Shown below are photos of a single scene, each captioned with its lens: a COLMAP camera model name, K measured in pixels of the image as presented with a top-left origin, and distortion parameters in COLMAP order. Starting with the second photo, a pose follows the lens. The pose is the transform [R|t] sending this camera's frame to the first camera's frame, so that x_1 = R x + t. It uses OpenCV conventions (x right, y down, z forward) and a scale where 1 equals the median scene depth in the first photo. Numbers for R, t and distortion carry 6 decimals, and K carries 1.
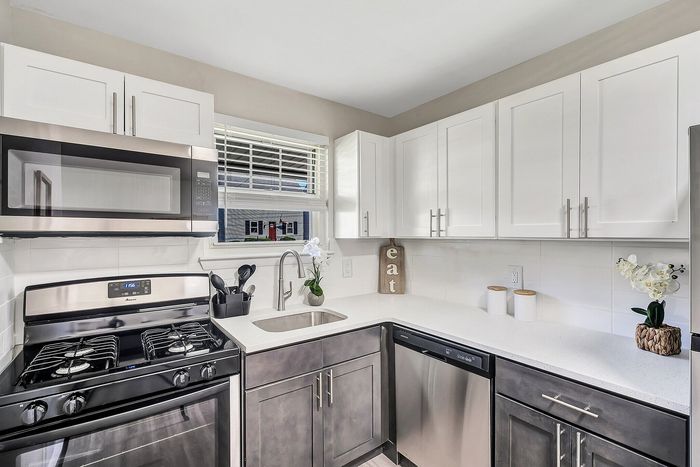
lens RADIAL K [[316.4, 0, 351.0], [0, 316.4, 233.6], [0, 0, 1]] dist [-0.000800, 0.000359]
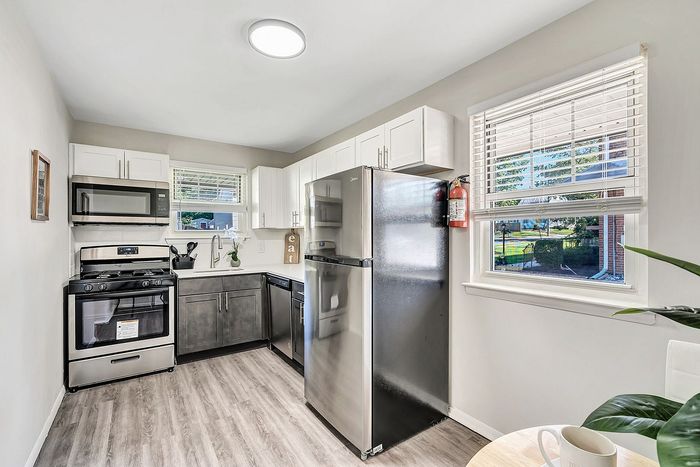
lens RADIAL K [[316.4, 0, 350.4], [0, 316.4, 232.9], [0, 0, 1]] dist [-0.000800, 0.000359]
pose [[0.999195, -0.000145, -0.040127, 0.748974], [0.000013, 0.999995, -0.003294, 0.058961], [0.040127, 0.003291, 0.999189, -0.900285]]
